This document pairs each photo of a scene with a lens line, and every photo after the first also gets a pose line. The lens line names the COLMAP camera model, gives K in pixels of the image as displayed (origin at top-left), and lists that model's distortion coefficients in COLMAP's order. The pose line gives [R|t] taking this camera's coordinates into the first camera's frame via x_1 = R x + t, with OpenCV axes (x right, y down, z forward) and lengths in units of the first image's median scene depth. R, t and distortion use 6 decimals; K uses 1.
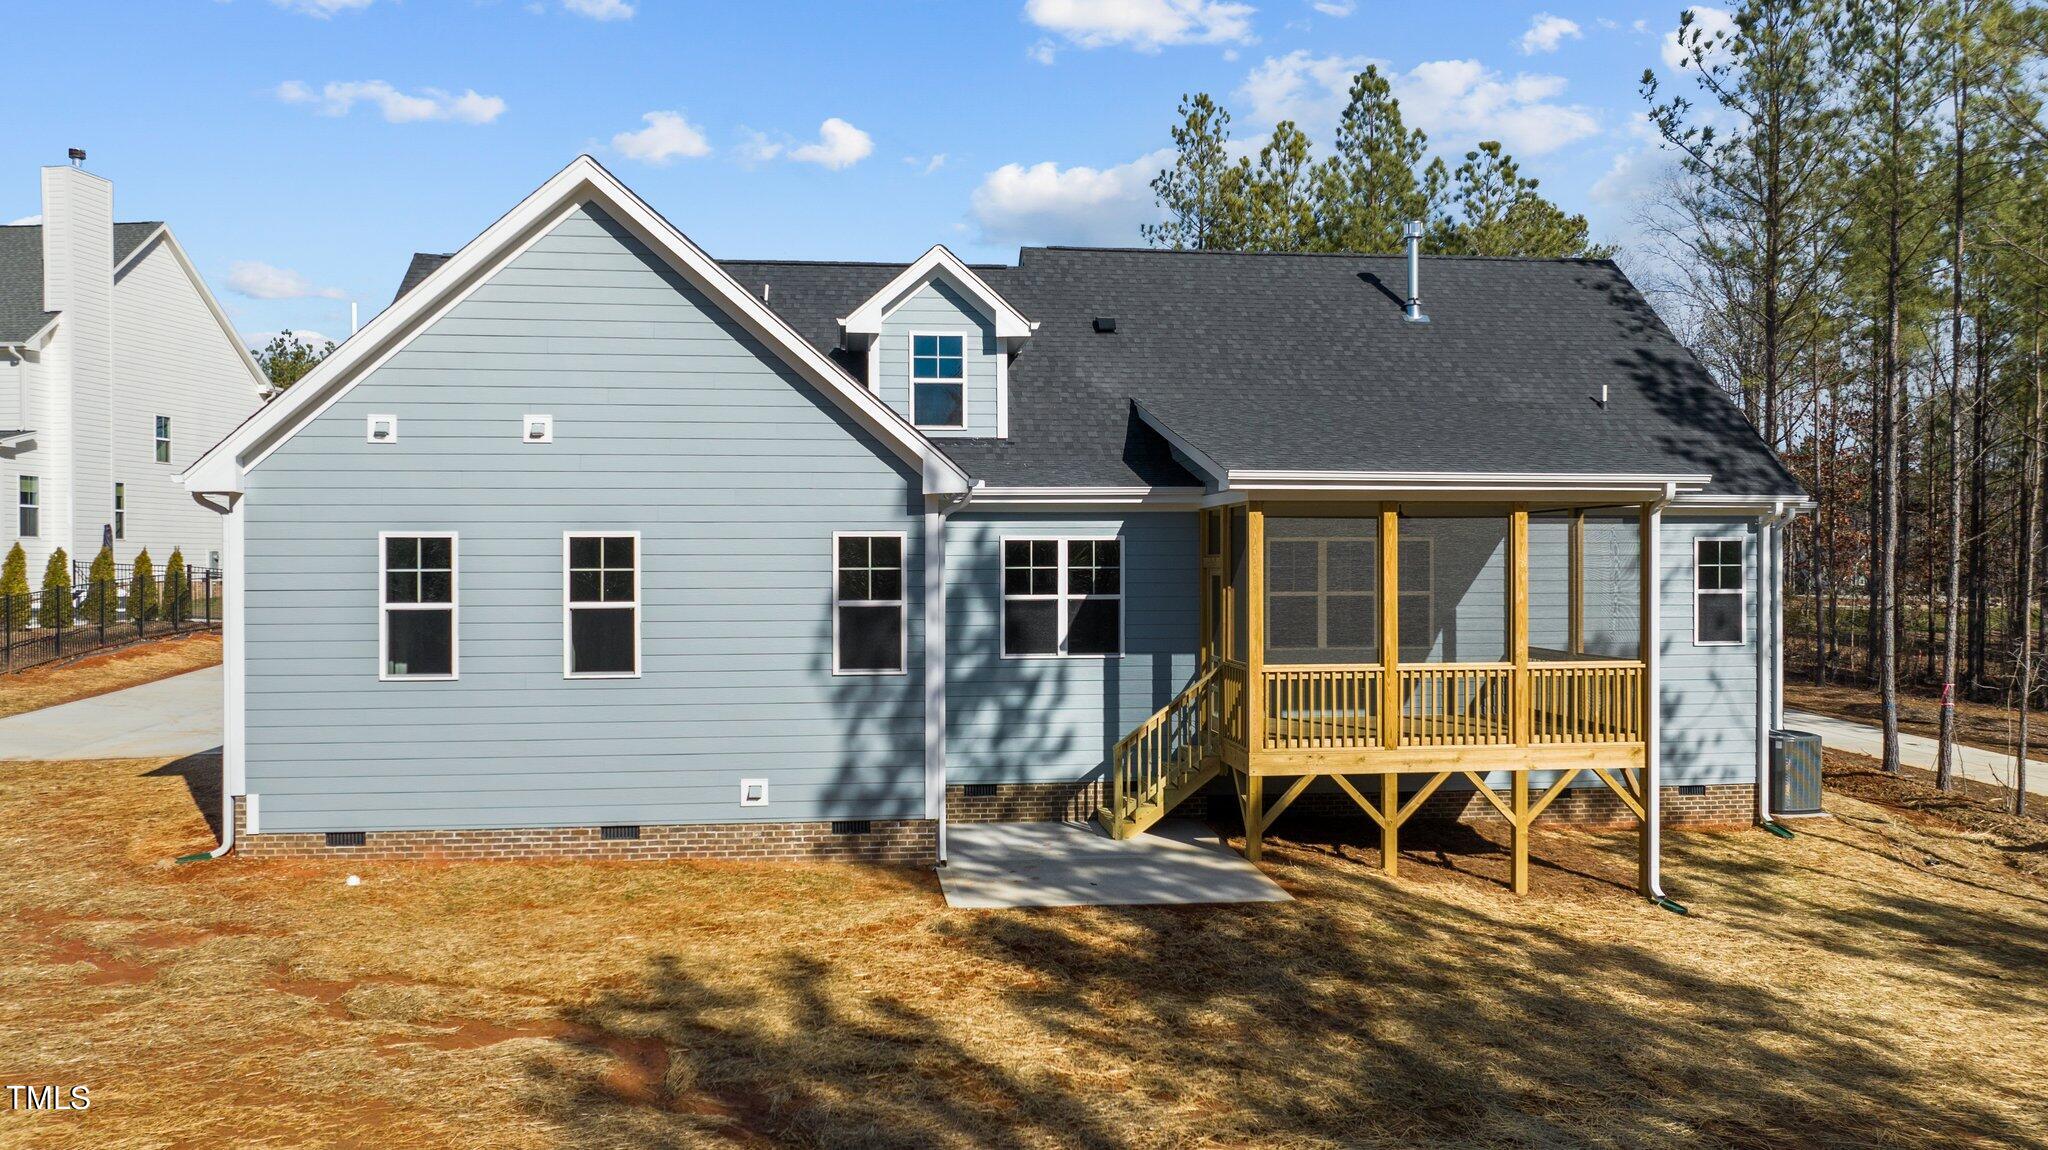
lens RADIAL K [[1490.7, 0, 1024.0], [0, 1490.7, 575.0], [0, 0, 1]] dist [-0.026278, 0.032991]
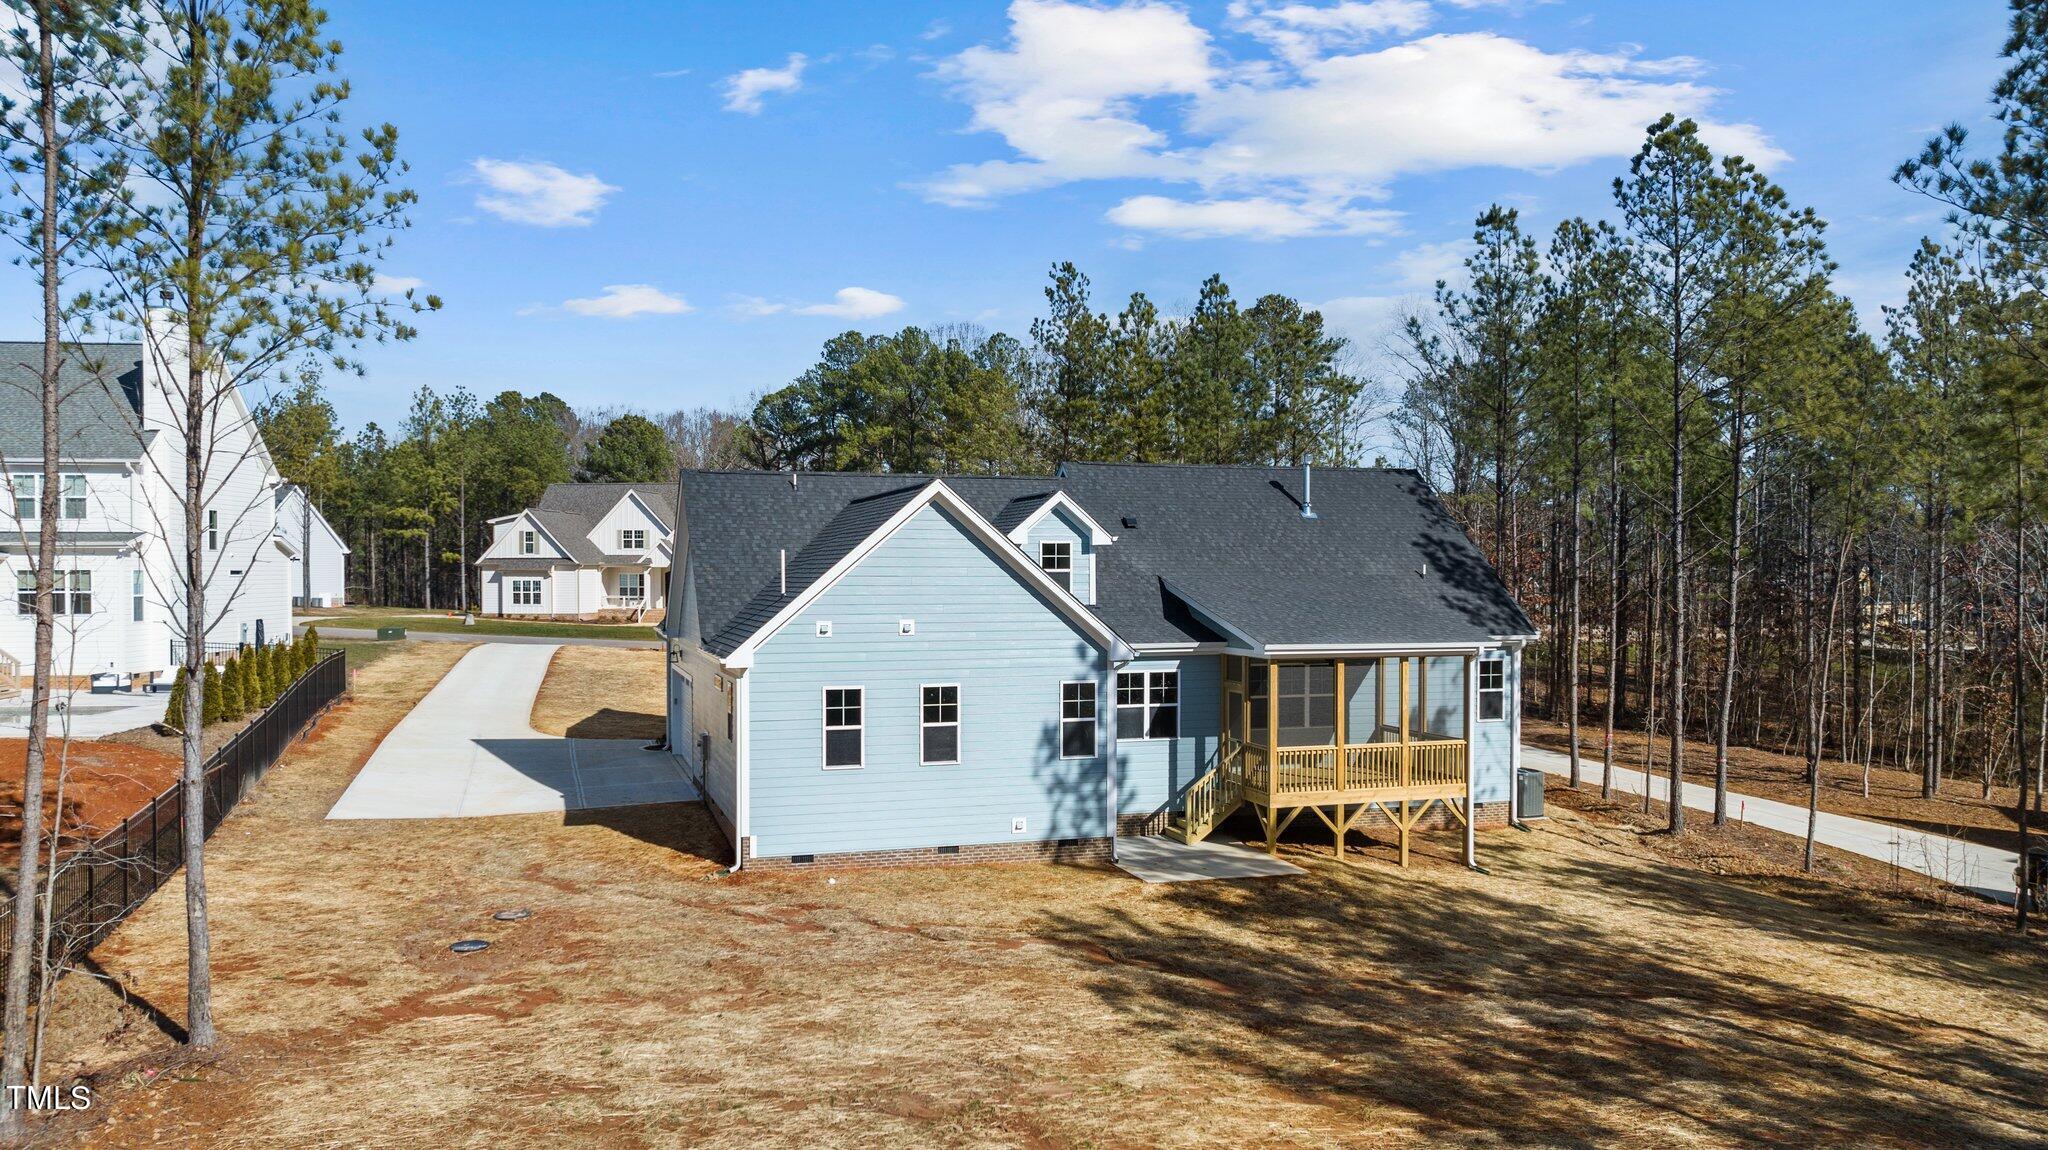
lens RADIAL K [[1490.9, 0, 1024.0], [0, 1490.9, 575.0], [0, 0, 1]] dist [-0.019930, -0.001447]
pose [[0.981185, 0.001816, 0.193060, -0.415991], [-0.000749, 0.999984, -0.005596, -0.117683], [-0.193067, 0.005346, 0.981171, -0.619167]]
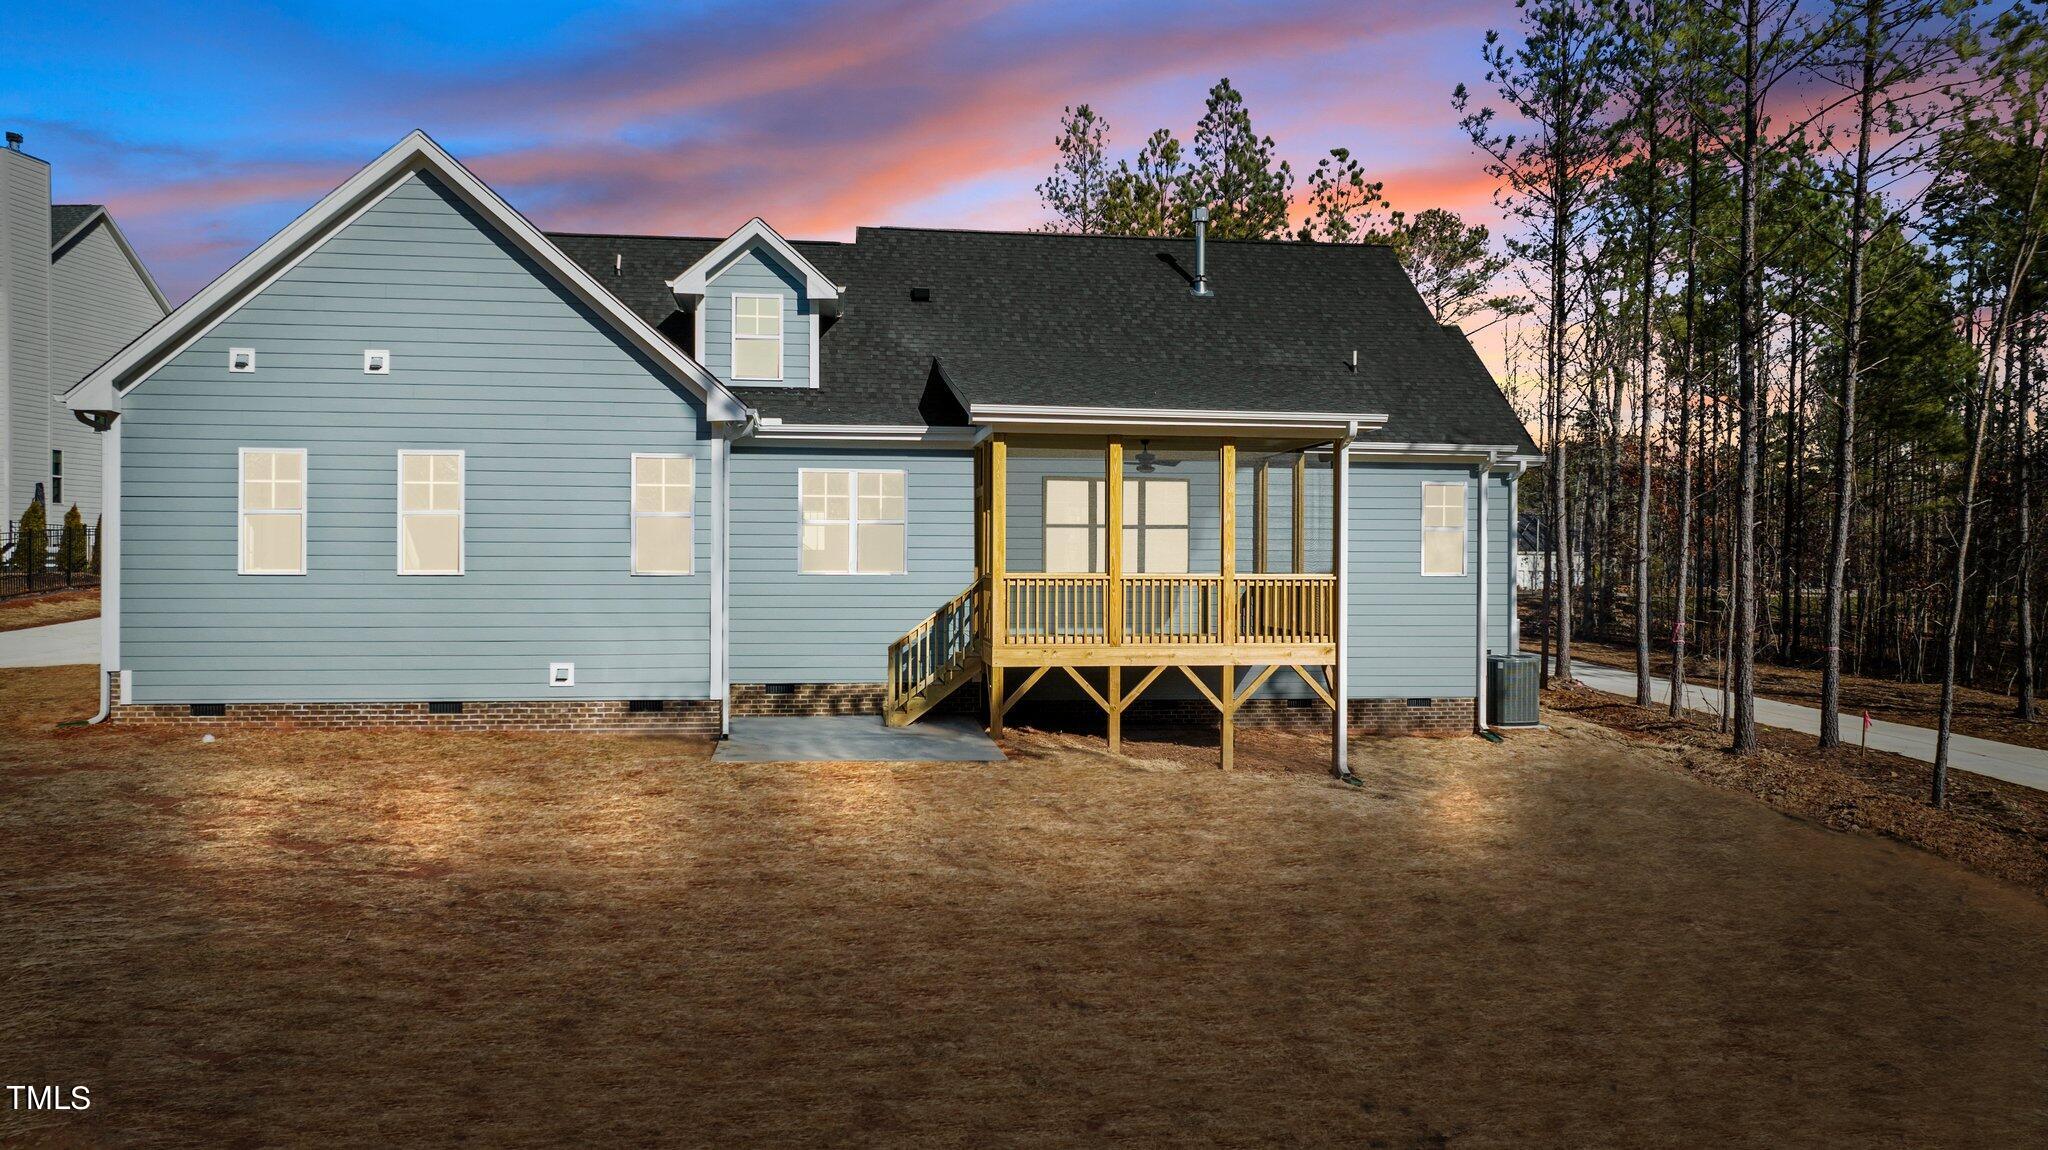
lens RADIAL K [[1460.8, 0, 1024.0], [0, 1460.8, 575.0], [0, 0, 1]] dist [-0.048008, 0.067418]
pose [[0.999606, 0.006959, 0.027188, 0.119154], [-0.006920, 0.999975, -0.001503, 0.052774], [-0.027198, 0.001314, 0.999629, -0.123016]]
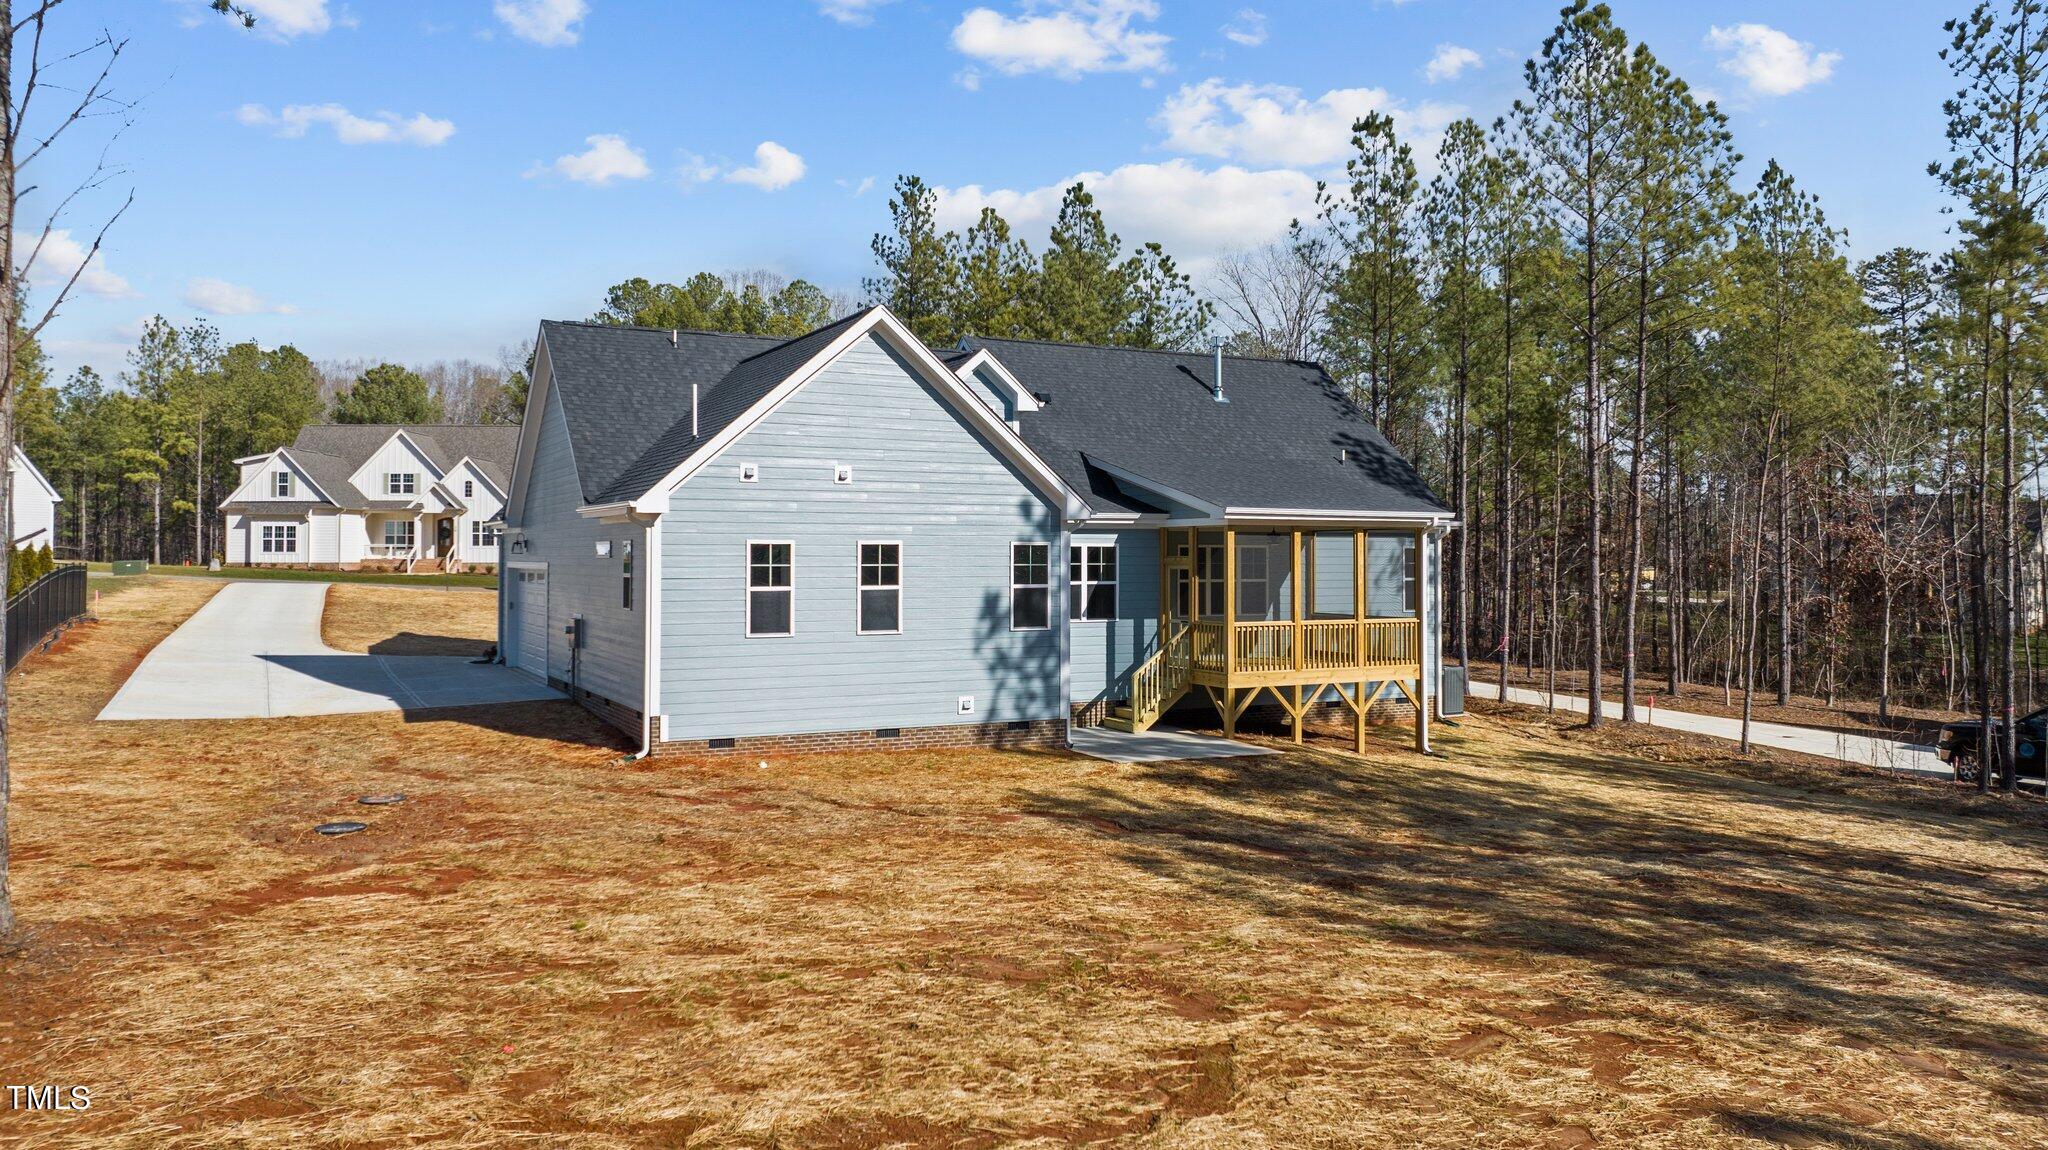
lens RADIAL K [[1481.0, 0, 1031.1], [0, 1481.0, 519.5], [0, 0, 1]] dist [-0.015168, -0.000621]
pose [[0.935218, 0.012986, 0.353834, -0.535907], [-0.000968, 0.999417, -0.034119, 0.001194], [-0.354071, 0.031566, 0.934686, -0.401932]]
